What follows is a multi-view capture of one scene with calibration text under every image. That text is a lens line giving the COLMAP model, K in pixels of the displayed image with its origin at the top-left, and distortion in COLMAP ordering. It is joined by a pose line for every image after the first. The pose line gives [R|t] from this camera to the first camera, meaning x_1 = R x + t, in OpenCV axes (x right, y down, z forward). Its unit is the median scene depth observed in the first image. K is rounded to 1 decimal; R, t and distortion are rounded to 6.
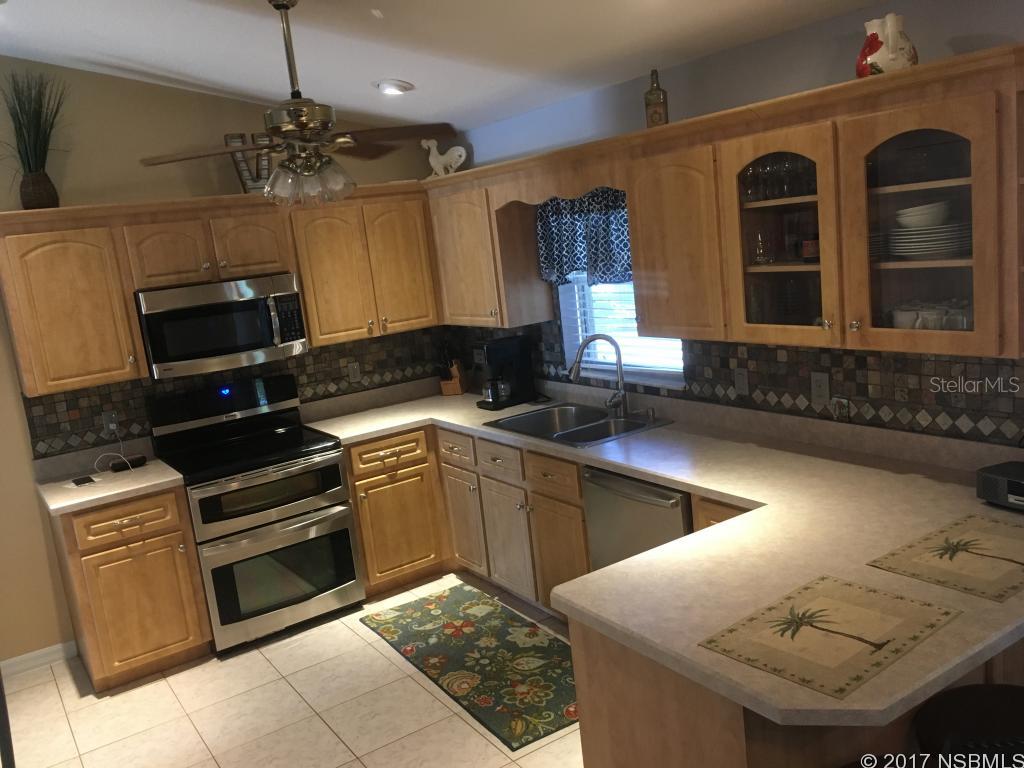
lens RADIAL K [[878.6, 0, 517.5], [0, 878.6, 384.8], [0, 0, 1]] dist [0.079513, -0.113937]
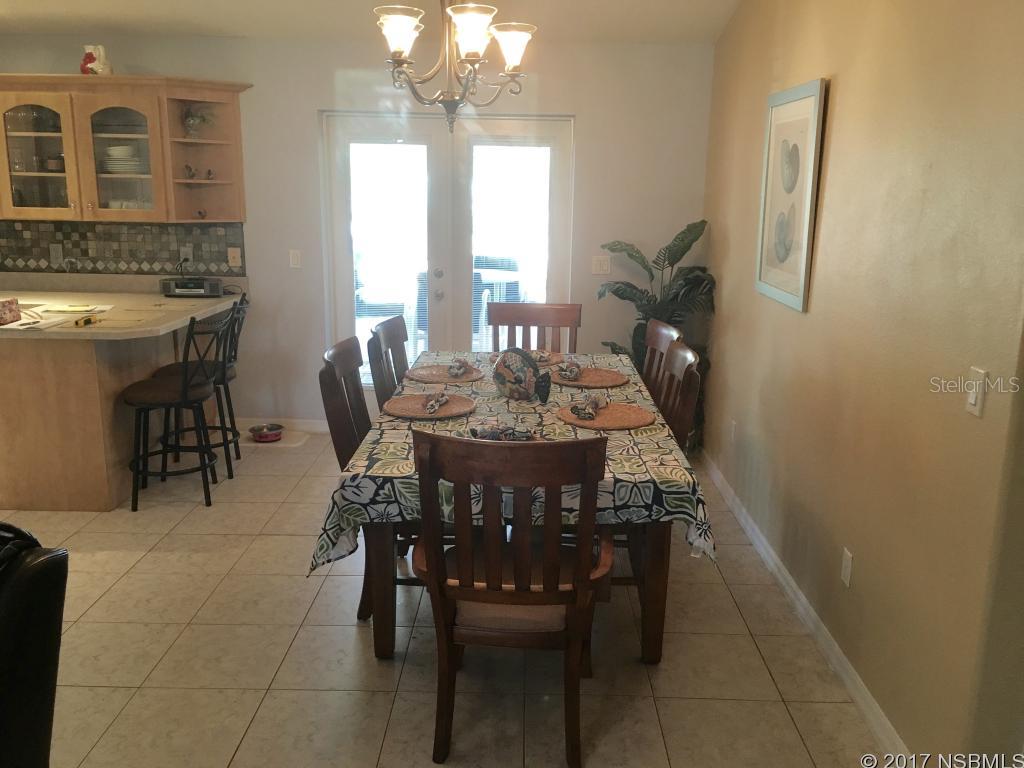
lens RADIAL K [[878.6, 0, 519.7], [0, 878.6, 402.9], [0, 0, 1]] dist [0.079513, -0.113937]
pose [[0.558468, -0.079423, 0.825715, -0.476749], [0.067009, 0.996472, 0.050526, 0.212727], [-0.826815, 0.027113, 0.561820, -0.541274]]
